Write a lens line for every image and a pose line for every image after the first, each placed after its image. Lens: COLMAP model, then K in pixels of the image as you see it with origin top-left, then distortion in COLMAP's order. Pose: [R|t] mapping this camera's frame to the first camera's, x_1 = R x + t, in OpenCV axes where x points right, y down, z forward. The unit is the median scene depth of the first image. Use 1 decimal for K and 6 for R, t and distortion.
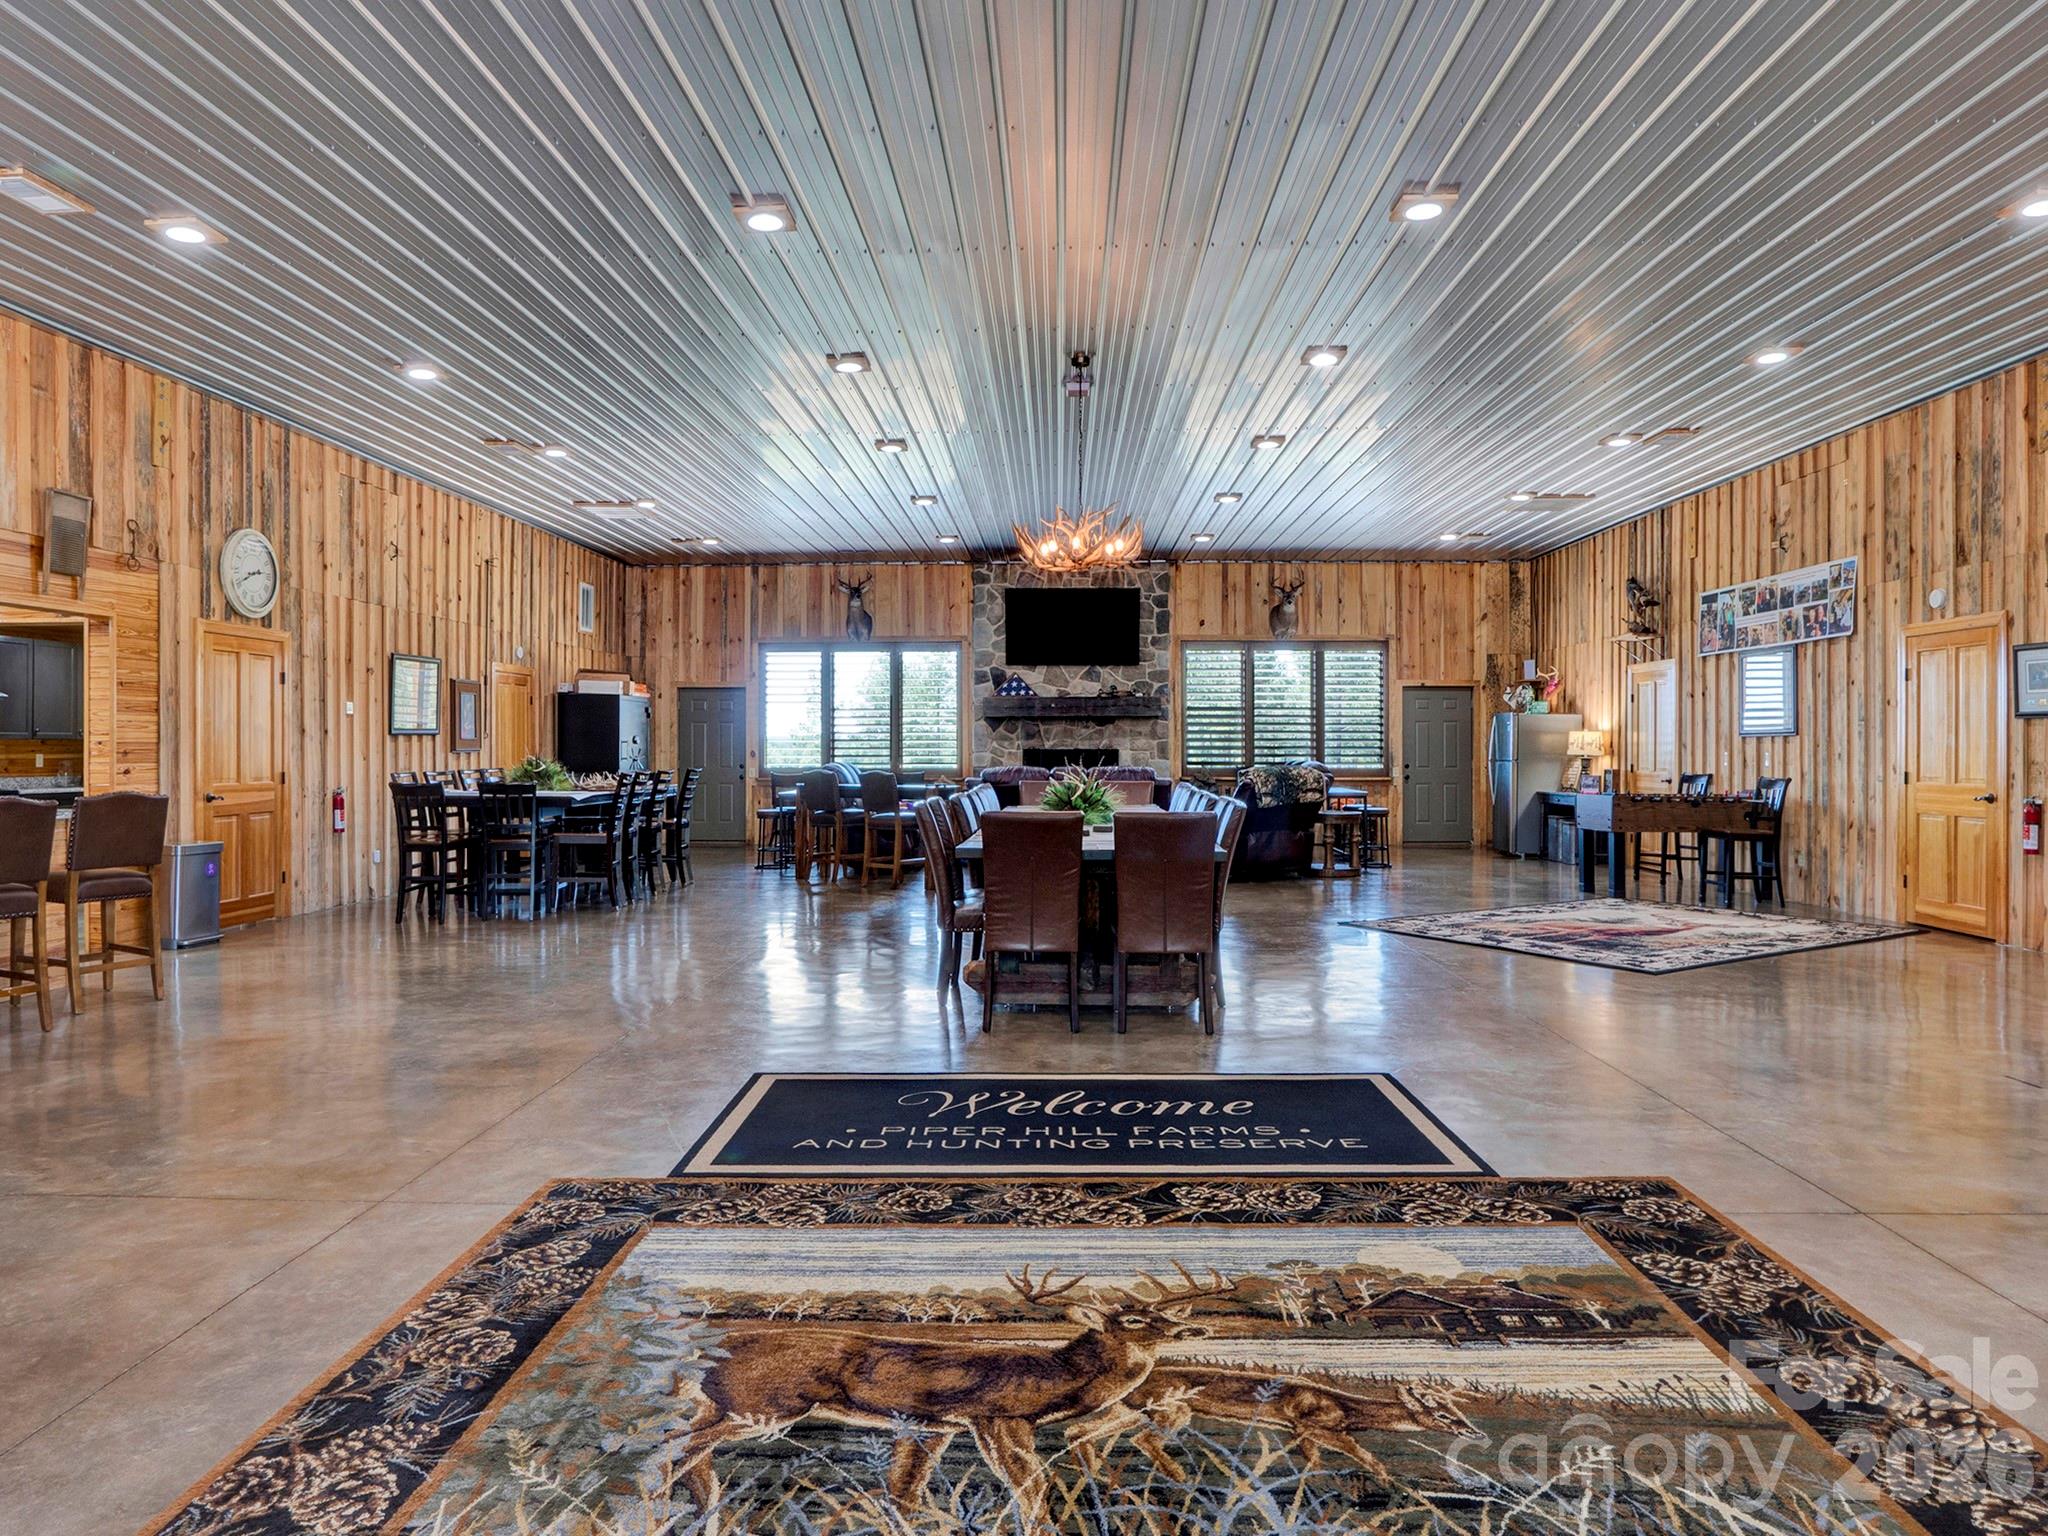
lens RADIAL K [[1320.8, 0, 1024.1], [0, 1320.8, 734.6], [0, 0, 1]] dist [-0.015415, 0.005734]
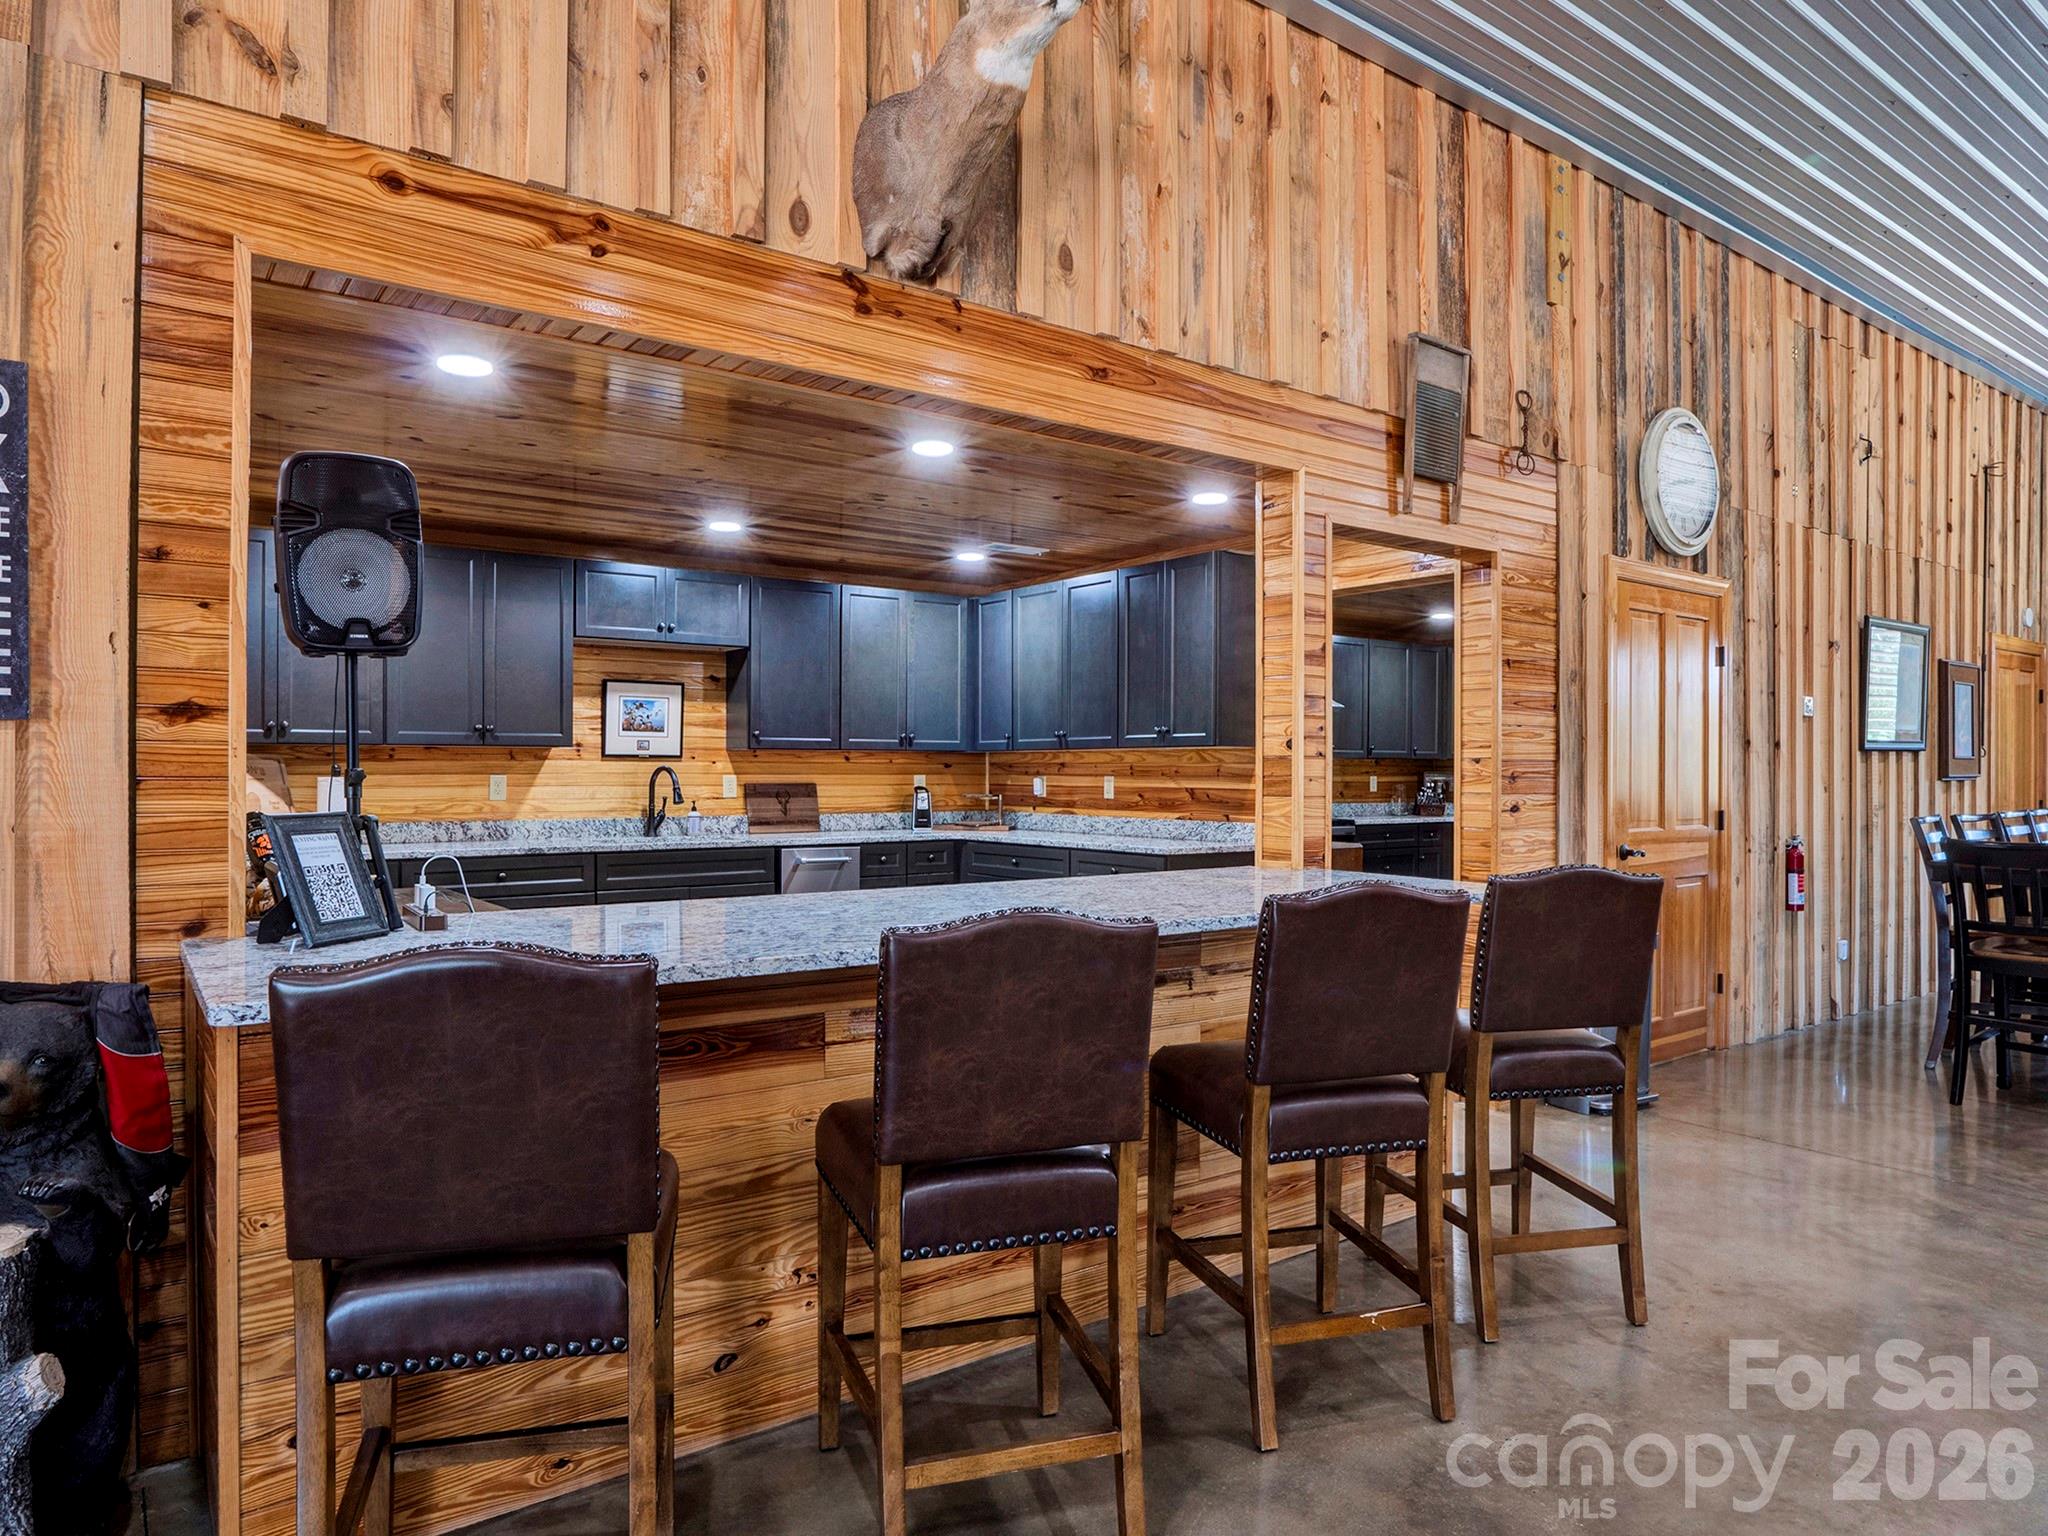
lens RADIAL K [[1320.8, 0, 1026.3], [0, 1320.8, 764.0], [0, 0, 1]] dist [-0.015415, 0.005734]
pose [[0.631105, 0.002667, -0.775693, -0.253179], [0.001028, 0.999990, 0.004274, 0.003413], [0.775697, -0.003495, 0.631096, 0.315463]]
